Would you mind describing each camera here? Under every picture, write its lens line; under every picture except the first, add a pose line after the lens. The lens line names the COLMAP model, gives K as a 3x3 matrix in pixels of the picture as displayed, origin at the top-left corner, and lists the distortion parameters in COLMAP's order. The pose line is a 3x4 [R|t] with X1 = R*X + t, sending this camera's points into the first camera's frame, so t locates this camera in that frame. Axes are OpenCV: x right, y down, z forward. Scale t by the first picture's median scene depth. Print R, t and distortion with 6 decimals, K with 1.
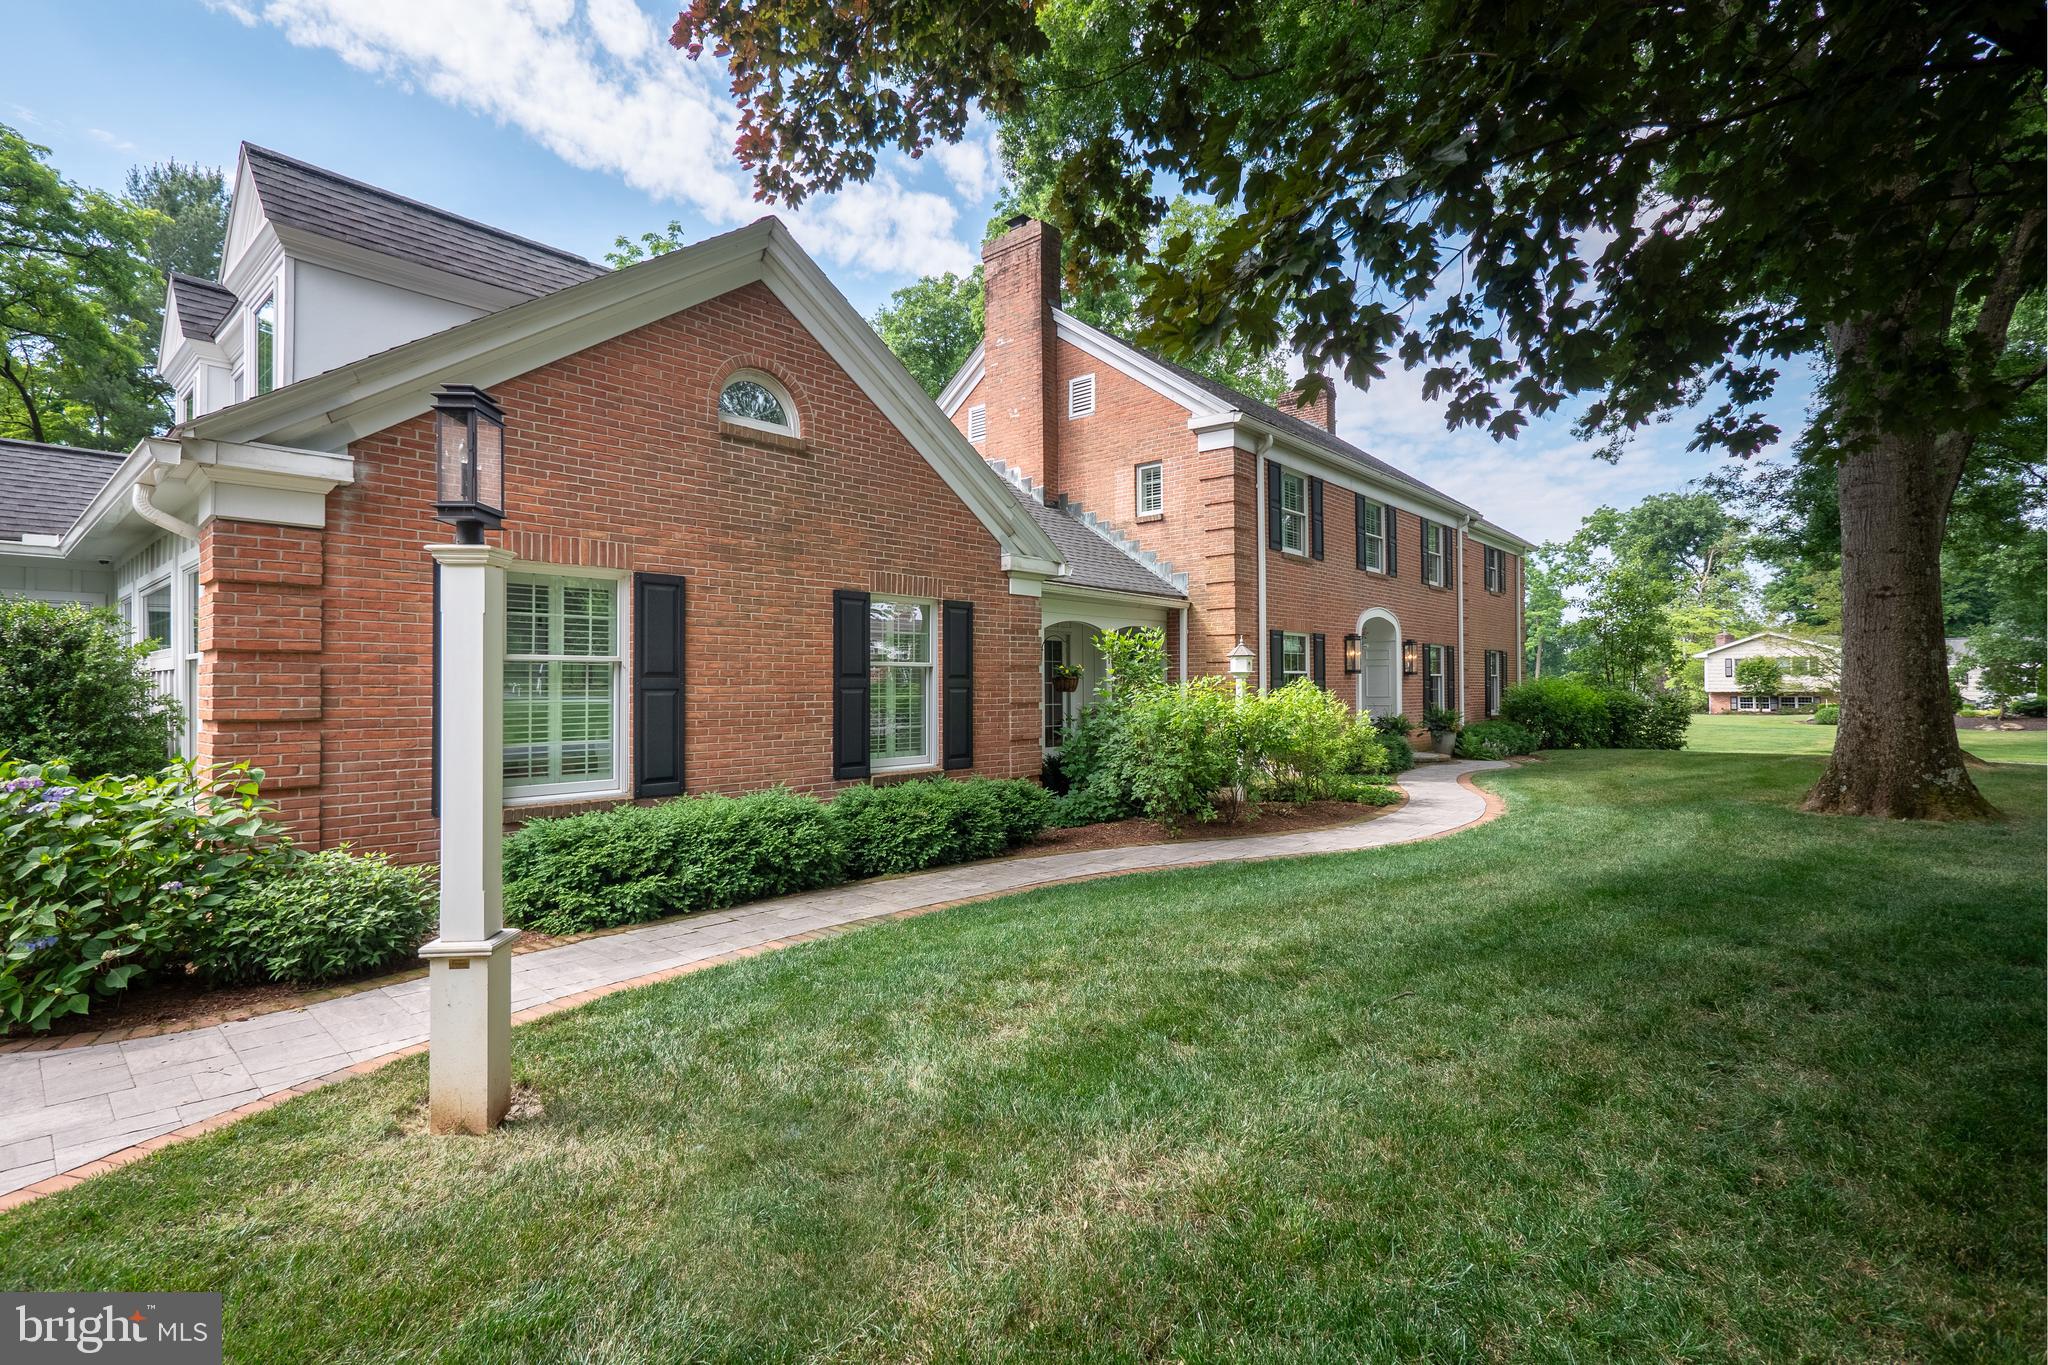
lens RADIAL K [[941.0, 0, 1024.0], [0, 941.0, 682.5], [0, 0, 1]] dist [0.000246, -0.000182]
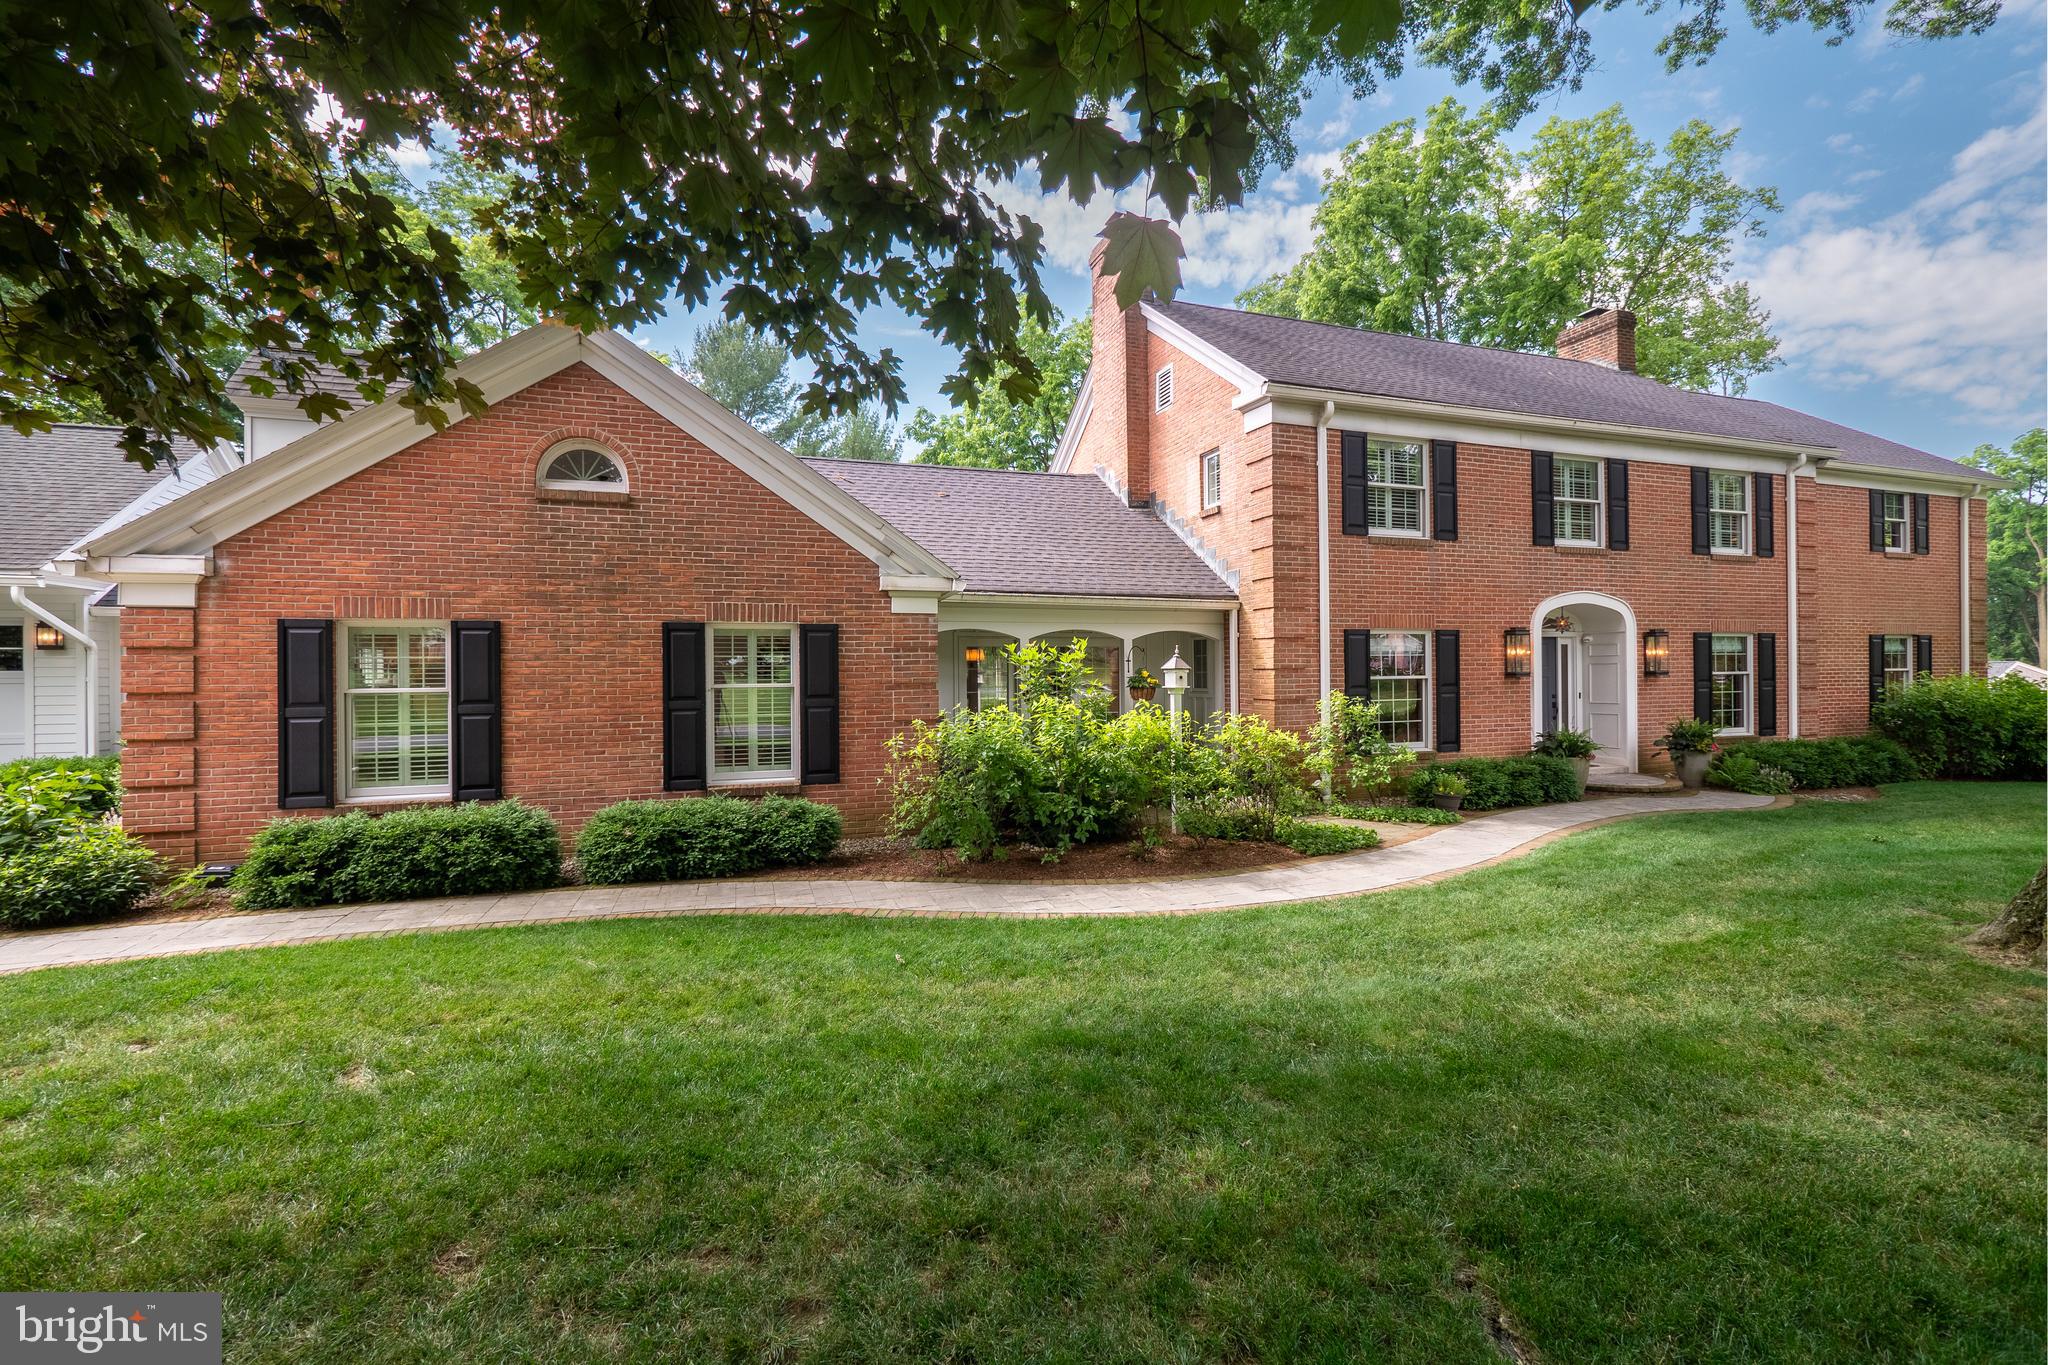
lens RADIAL K [[854.6, 0, 1024.0], [0, 854.6, 682.5], [0, 0, 1]] dist [-0.001384, 0.000051]
pose [[0.873079, 0.001824, -0.487576, 0.755580], [0.007318, 0.999831, 0.016844, -0.045622], [0.487525, -0.018274, 0.872918, 0.355548]]
